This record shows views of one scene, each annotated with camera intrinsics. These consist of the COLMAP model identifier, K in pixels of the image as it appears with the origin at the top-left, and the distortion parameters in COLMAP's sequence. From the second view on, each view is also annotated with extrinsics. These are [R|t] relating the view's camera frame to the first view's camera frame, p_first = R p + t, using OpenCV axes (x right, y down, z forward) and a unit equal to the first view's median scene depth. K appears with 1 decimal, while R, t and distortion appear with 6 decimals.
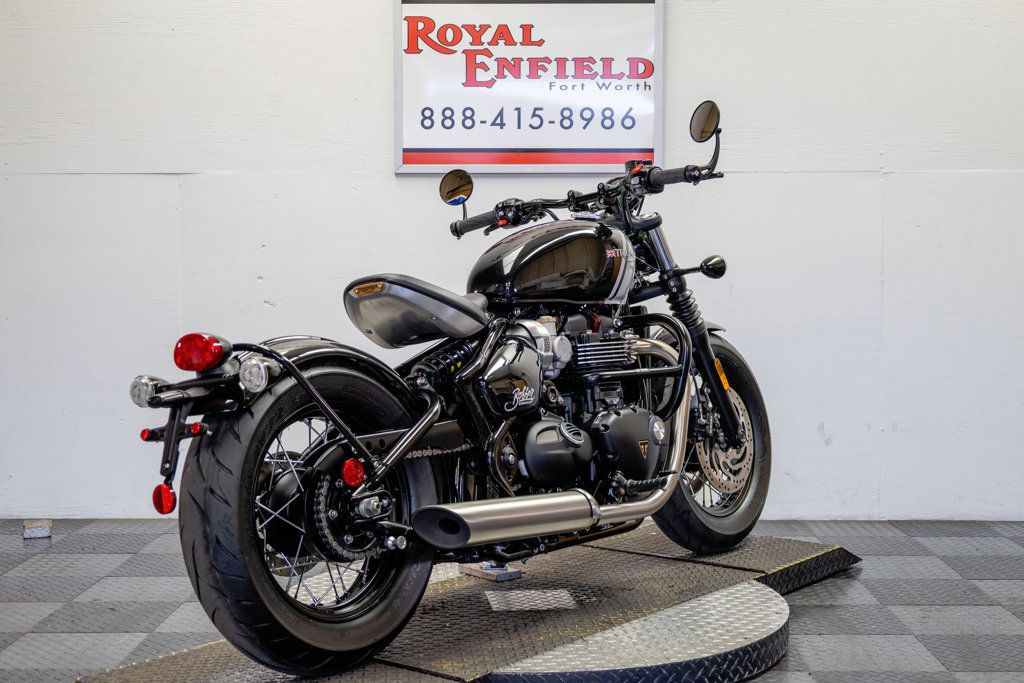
lens RADIAL K [[1462.3, 0, 515.0], [0, 1462.3, 340.5], [0, 0, 1]] dist [0.021392, 0.000000]
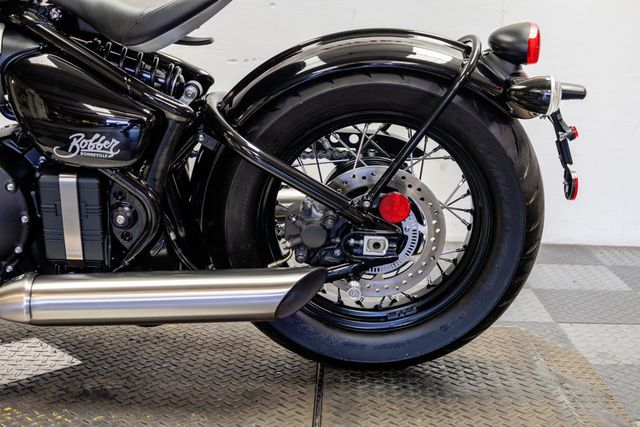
lens RADIAL K [[913.9, 0, 314.2], [0, 913.9, 209.2], [0, 0, 1]] dist [0.021392, 0.000000]
pose [[0.999623, 0.027378, -0.002043, 0.126885], [-0.026839, 0.990166, 0.137300, 0.012411], [0.005782, -0.137193, 0.990527, 0.356961]]
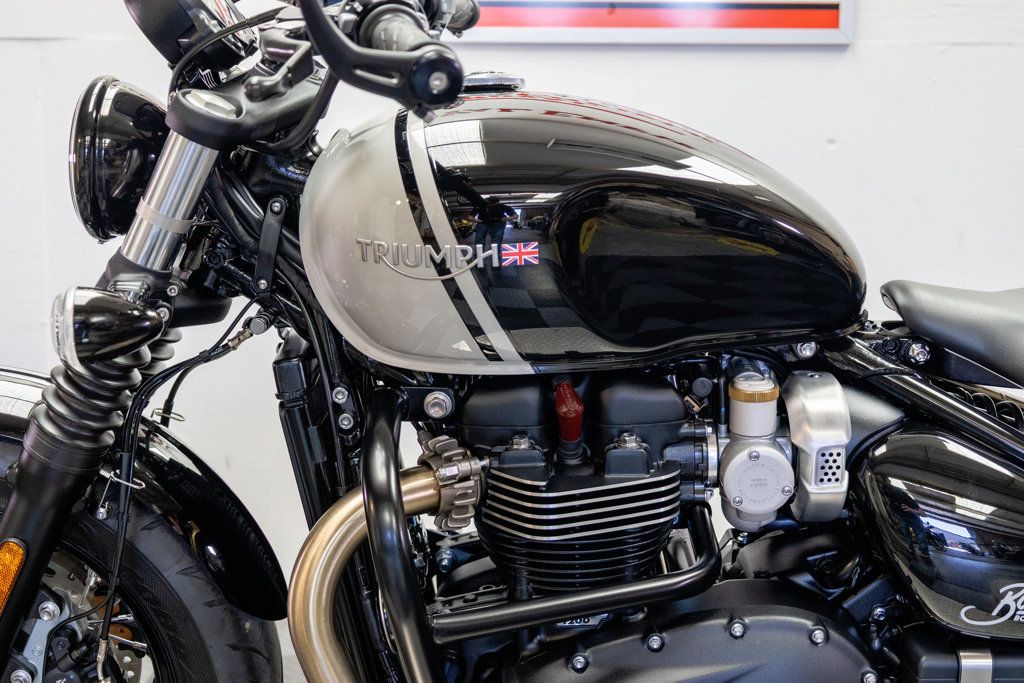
lens RADIAL K [[1462.3, 0, 514.5], [0, 1462.3, 333.2], [0, 0, 1]] dist [0.021392, 0.000000]
pose [[0.999891, 0.005388, 0.013743, -0.045064], [-0.006051, 0.998795, 0.048694, -0.025314], [-0.013464, -0.048771, 0.998719, 0.401093]]
